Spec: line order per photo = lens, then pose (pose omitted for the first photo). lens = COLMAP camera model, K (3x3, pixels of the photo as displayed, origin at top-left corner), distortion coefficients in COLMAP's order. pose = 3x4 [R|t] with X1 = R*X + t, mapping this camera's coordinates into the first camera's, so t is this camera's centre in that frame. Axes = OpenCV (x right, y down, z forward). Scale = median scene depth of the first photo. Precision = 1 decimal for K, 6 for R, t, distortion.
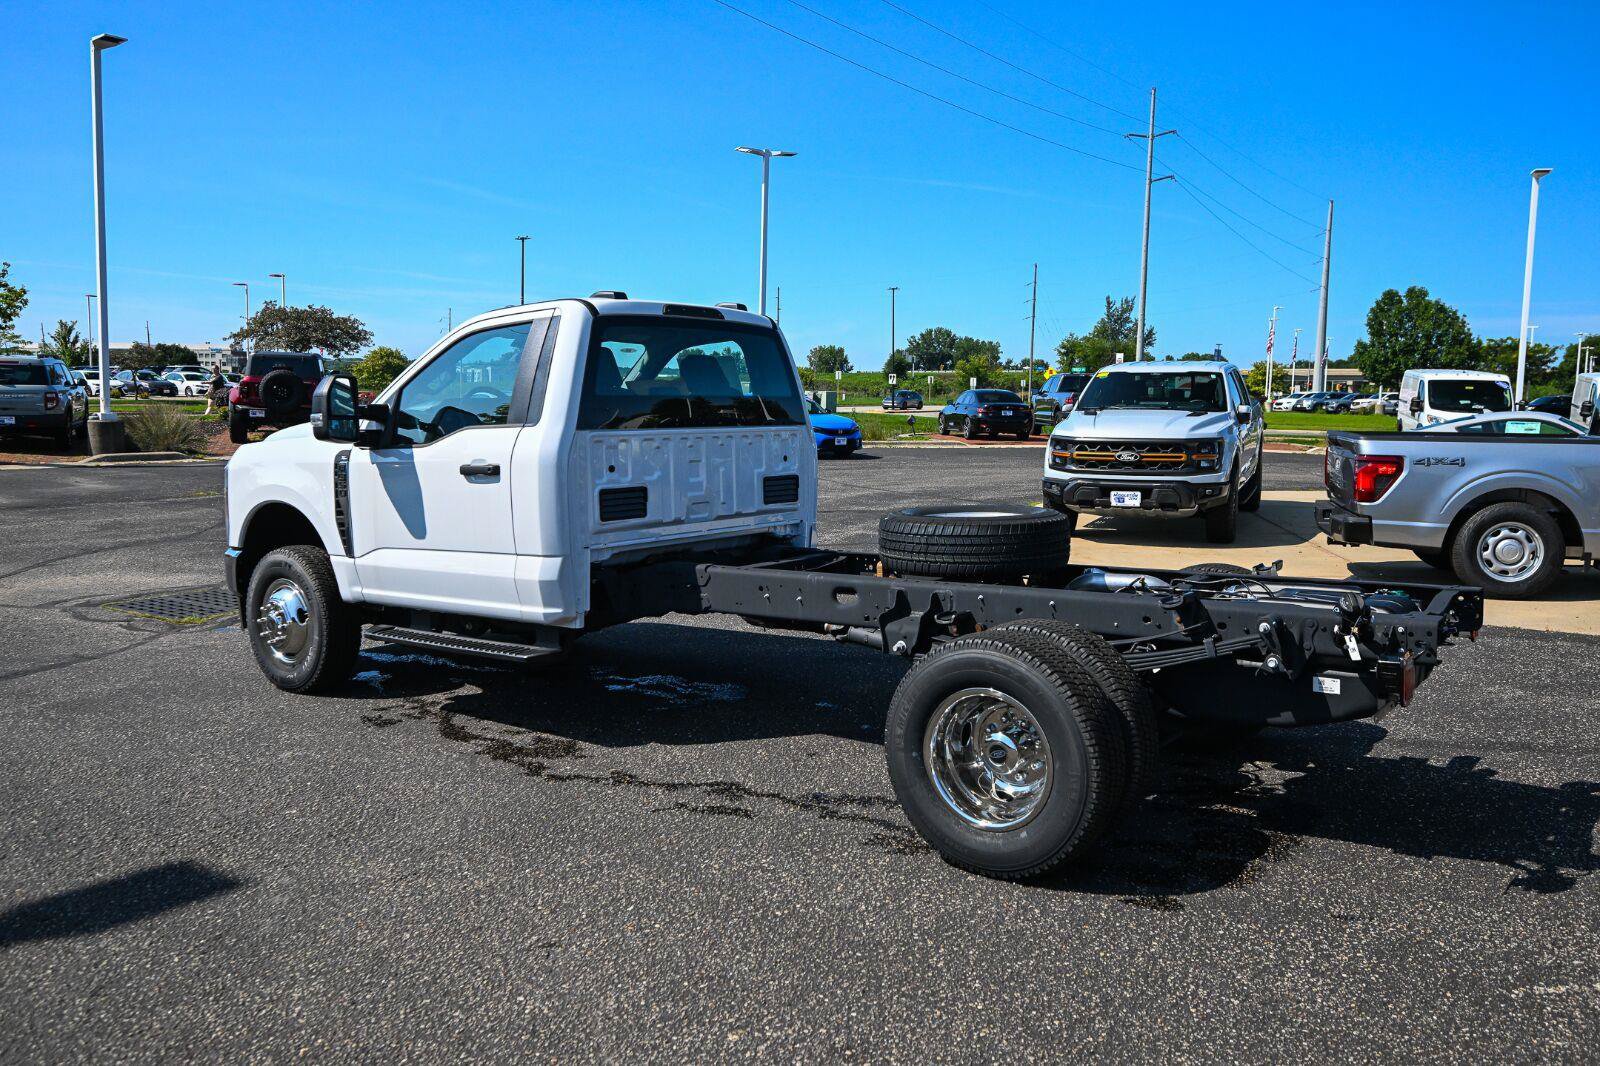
lens RADIAL K [[1290.7, 0, 800.0], [0, 1290.7, 533.0], [0, 0, 1]] dist [-0.001380, -0.001113]
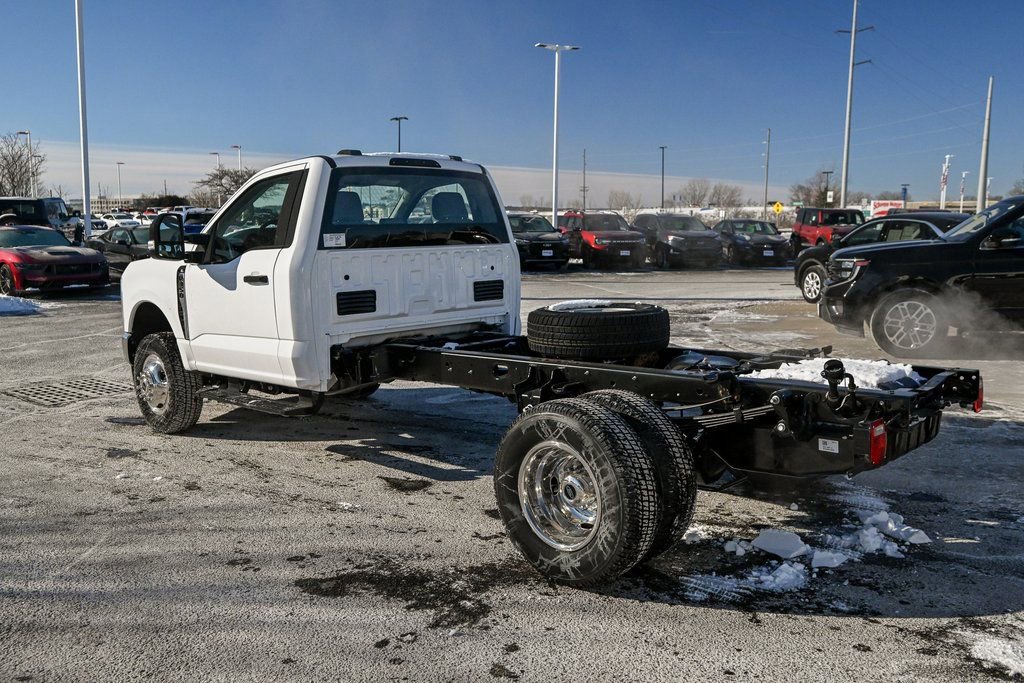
lens RADIAL K [[877.1, 0, 511.6], [0, 877.1, 330.2], [0, 0, 1]] dist [-0.003485, -0.003434]
pose [[0.992894, -0.002296, -0.118980, 0.129068], [0.004130, 0.999877, 0.015163, -0.005588], [0.118931, -0.015547, 0.992781, 0.074107]]
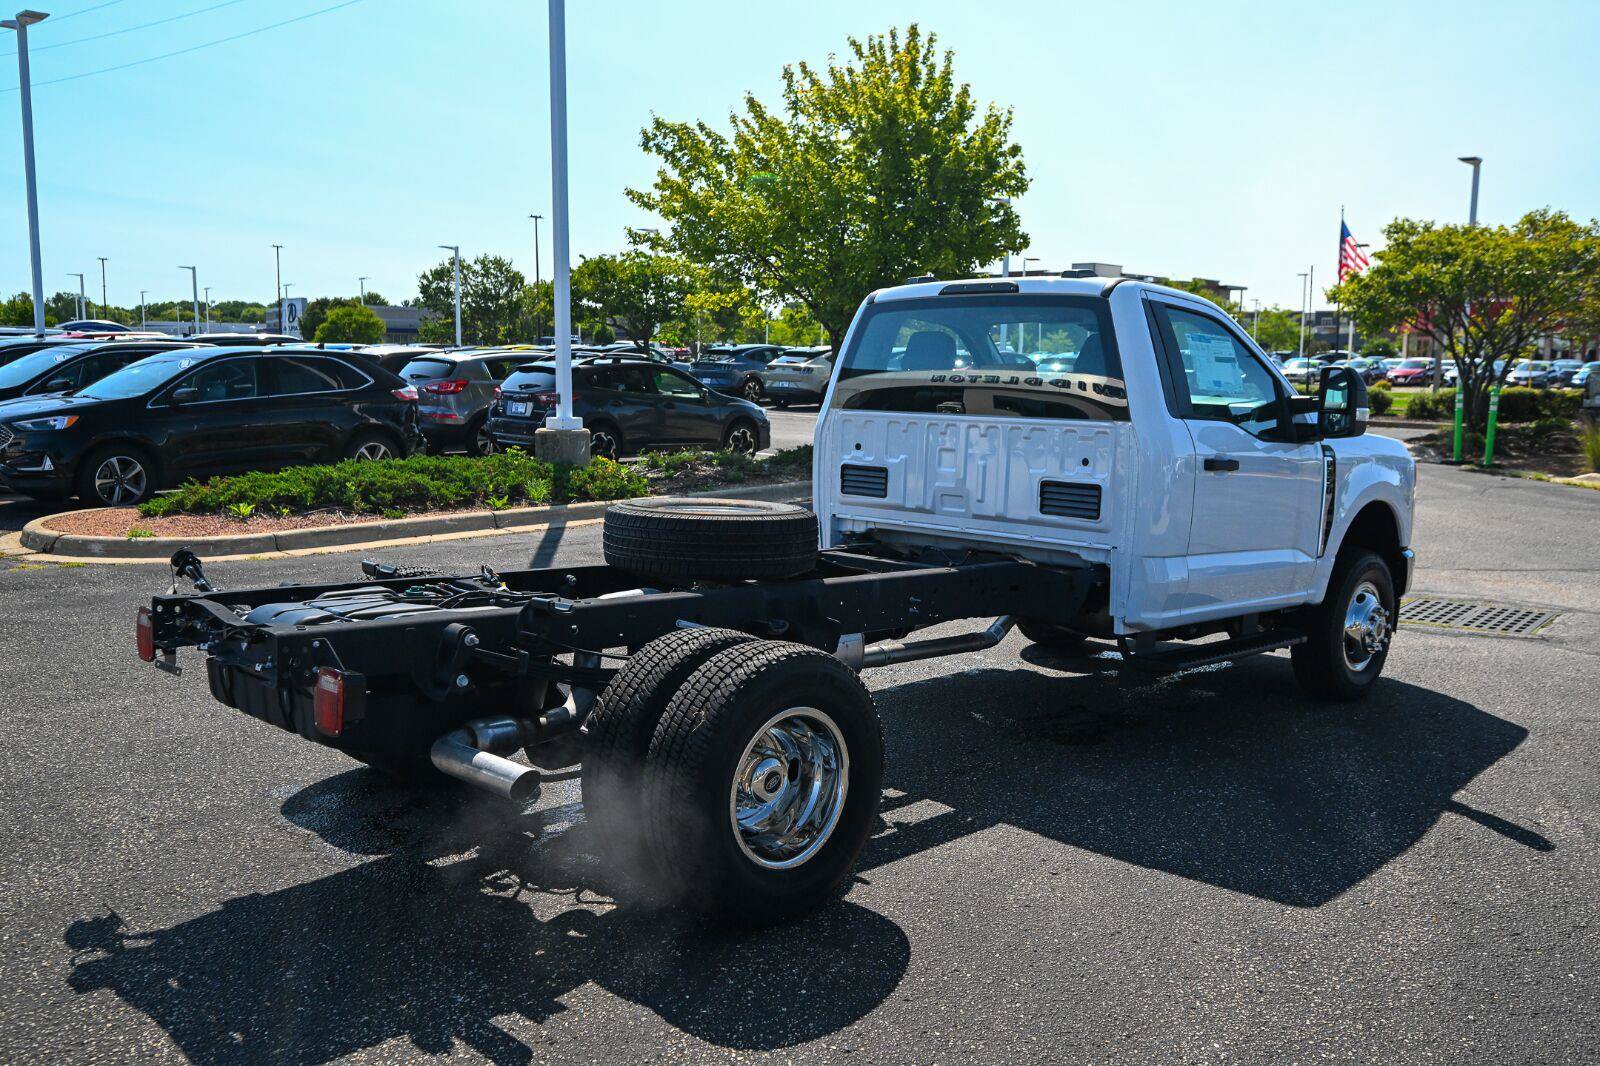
lens RADIAL K [[1342.6, 0, 775.8], [0, 1342.6, 533.8], [0, 0, 1]] dist [-0.009508, 0.005472]
pose [[-0.162869, 0.108069, -0.980711, 0.878503], [-0.120496, 0.984364, 0.128483, -0.103221], [0.979262, 0.139097, -0.147301, 1.002884]]
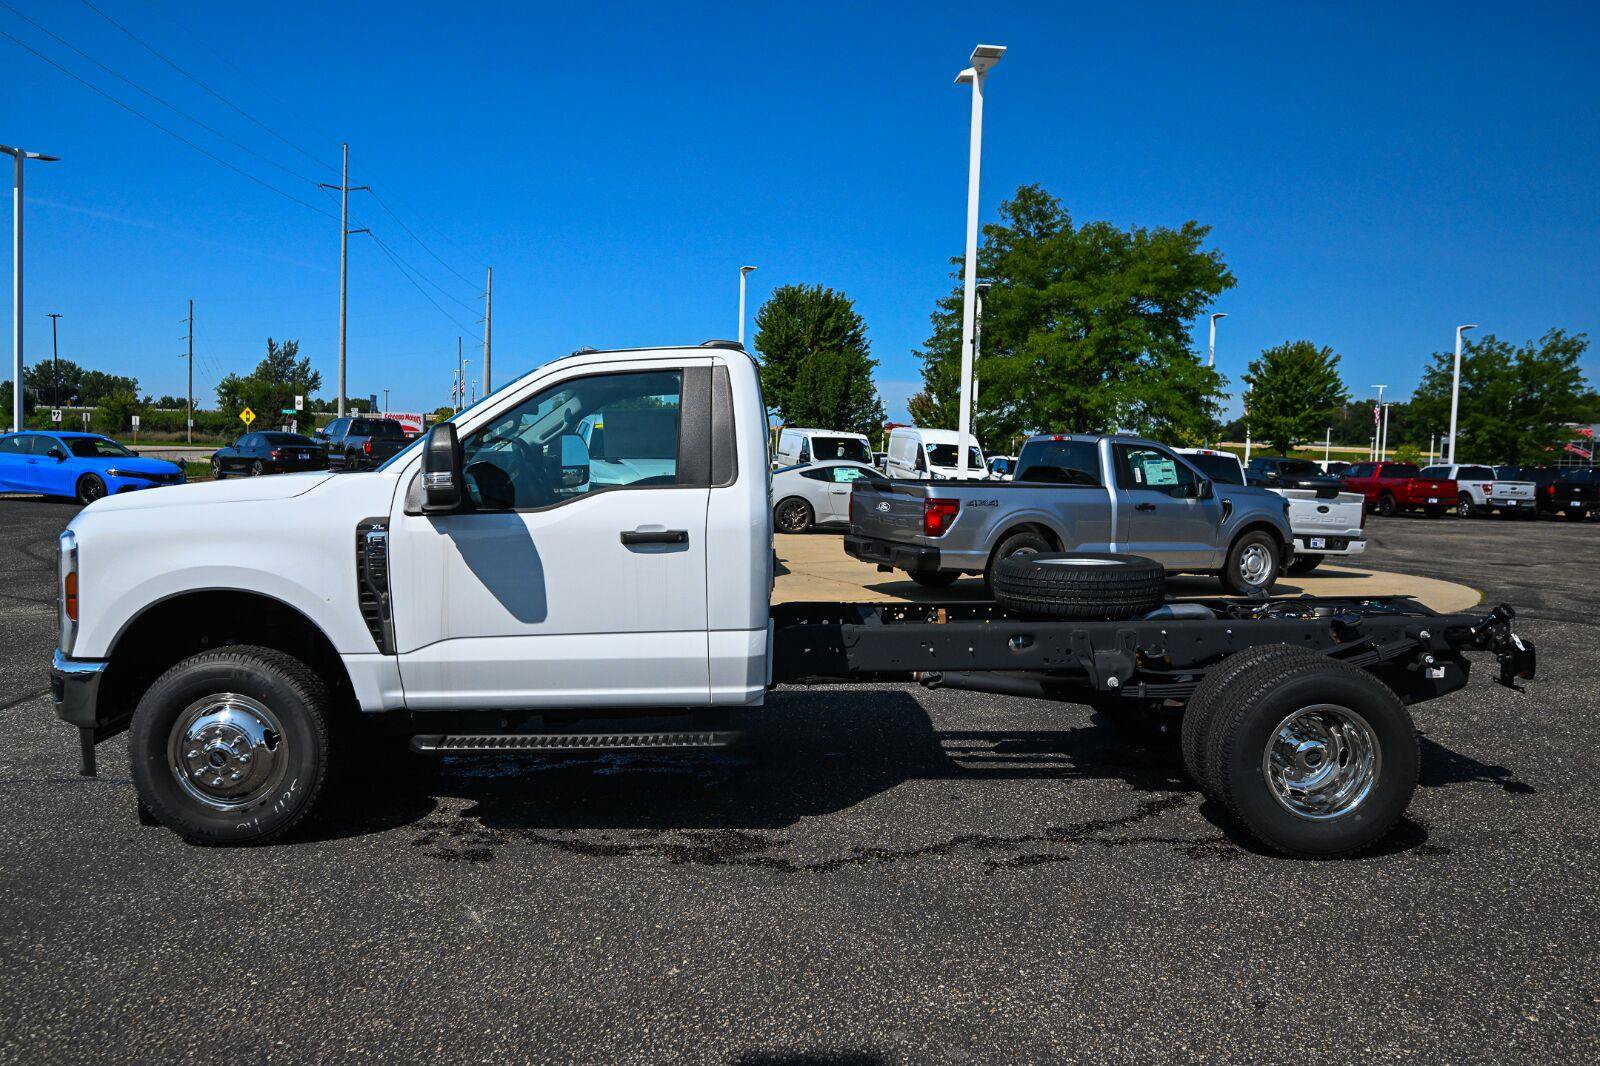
lens RADIAL K [[1201.7, 0, 816.8], [0, 1201.7, 535.2], [0, 0, 1]] dist [-0.006891, -0.000836]
pose [[0.775954, -0.034125, 0.629866, -0.612956], [0.050308, 0.998703, -0.007868, -0.034966], [-0.628780, 0.037792, 0.776664, 0.275452]]
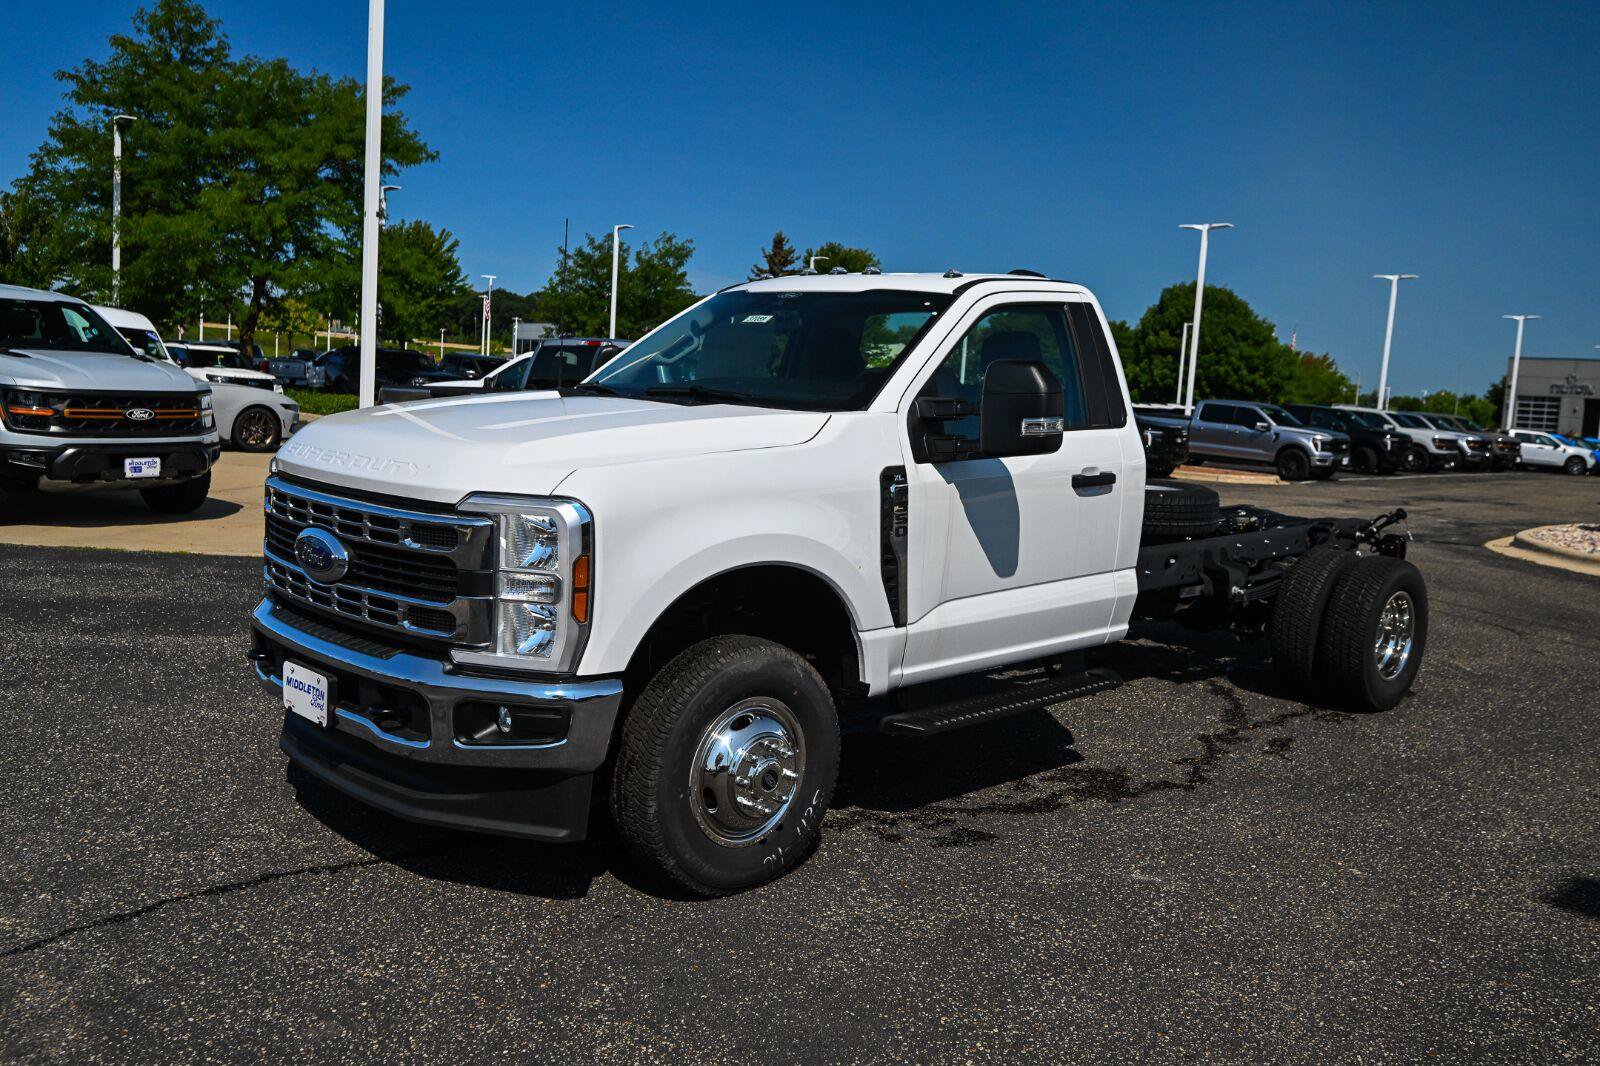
lens RADIAL K [[1393.3, 0, 808.9], [0, 1393.3, 524.6], [0, 0, 1]] dist [-0.002644, -0.012412]
pose [[0.152468, -0.102453, 0.982984, -1.077789], [0.051870, 0.994071, 0.095564, -0.106414], [-0.986946, 0.036417, 0.156879, 0.949046]]
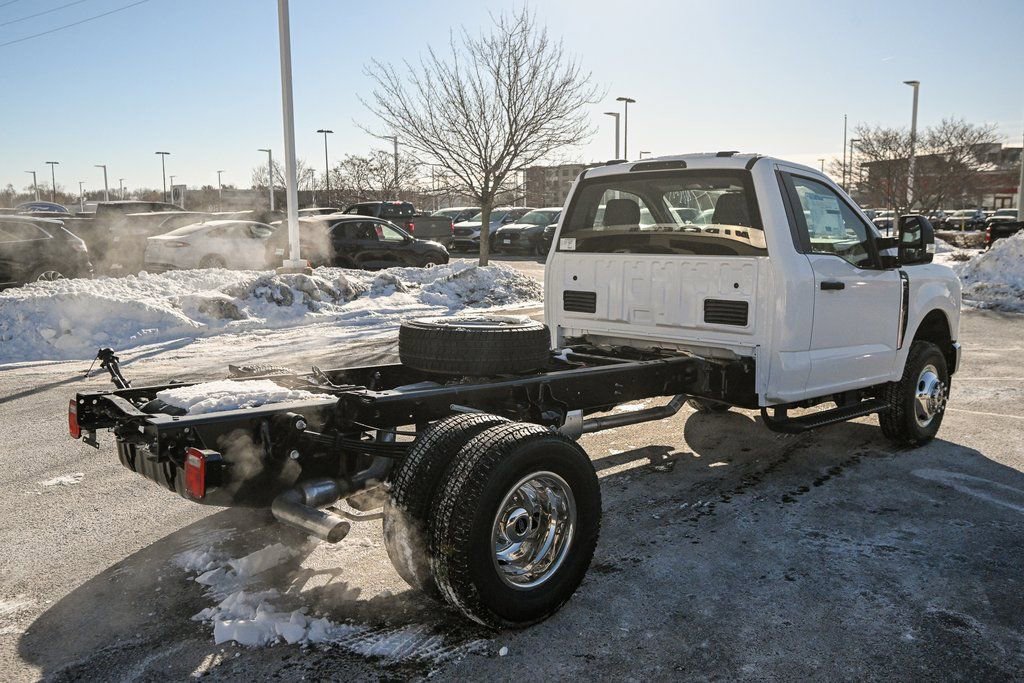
lens RADIAL K [[891.7, 0, 517.7], [0, 891.7, 336.1], [0, 0, 1]] dist [-0.002644, -0.012412]
pose [[-0.160612, 0.112425, -0.980594, 0.830883], [-0.103335, 0.986117, 0.129984, -0.101514], [0.981593, 0.122207, -0.146764, 0.993504]]
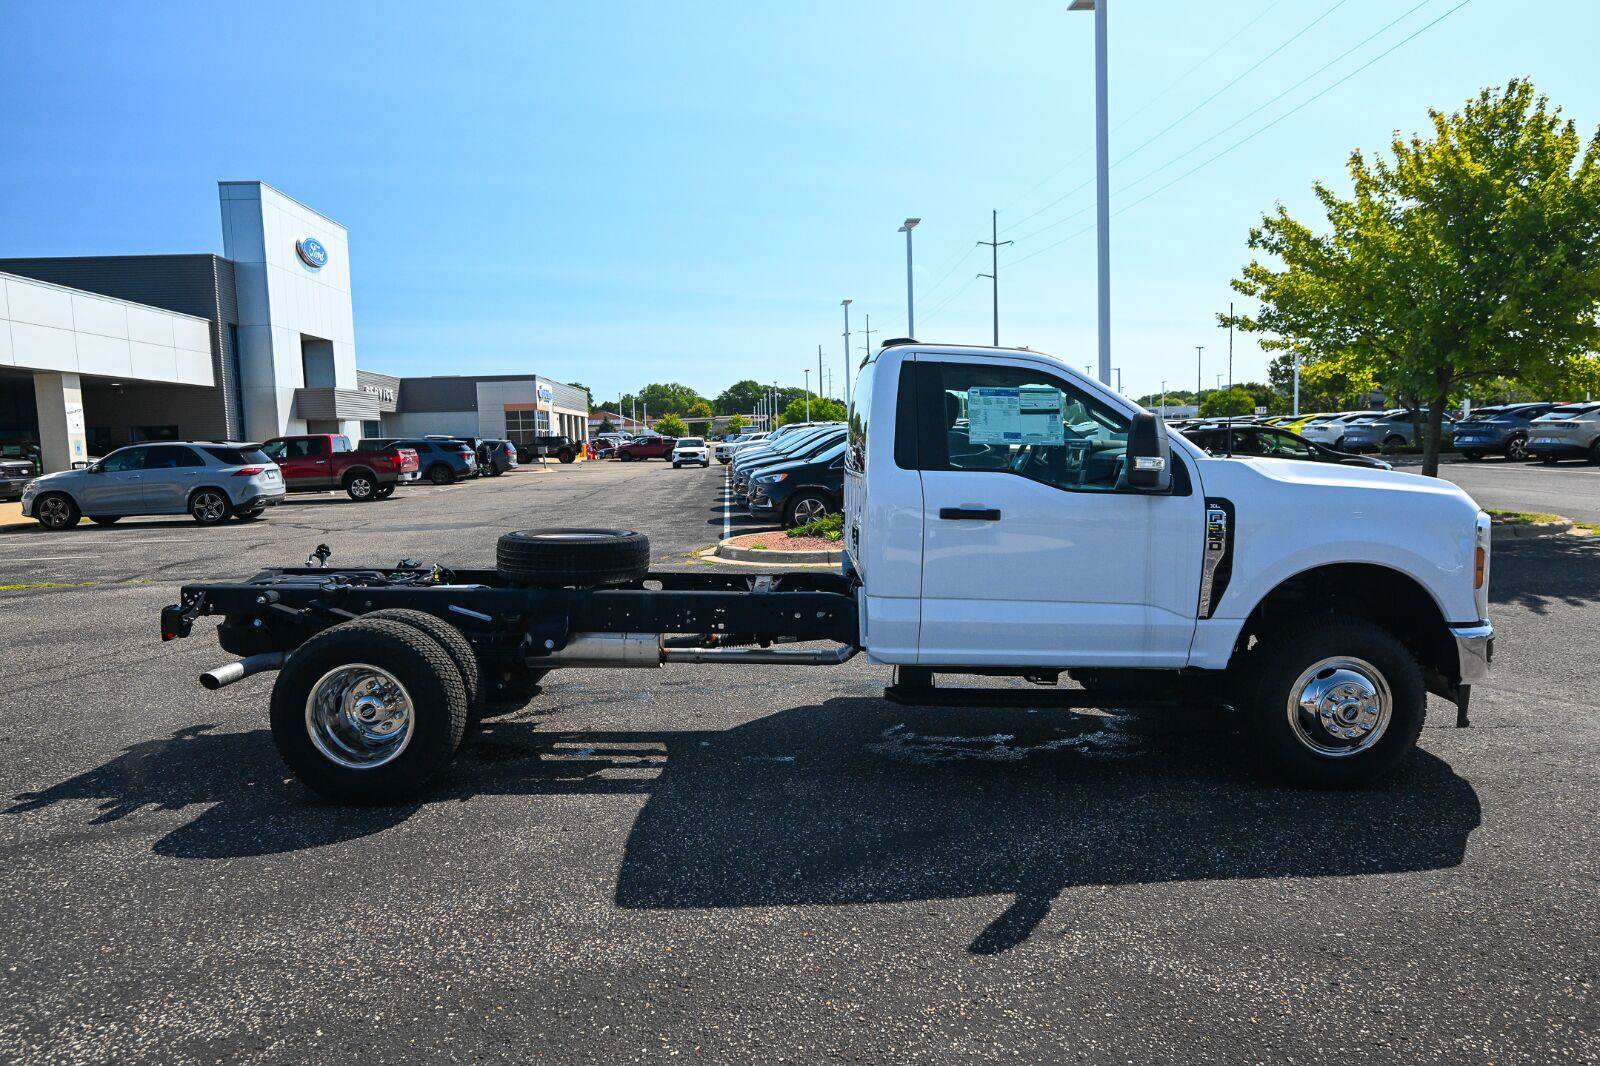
lens RADIAL K [[990.0, 0, 800.0], [0, 990.0, 533.0], [0, 0, 1]] dist [-0.001943, -0.001155]
pose [[-0.800238, 0.060802, -0.596592, 0.453092], [-0.052051, 0.984050, 0.170107, -0.165719], [0.597419, 0.167180, -0.784309, 1.619561]]
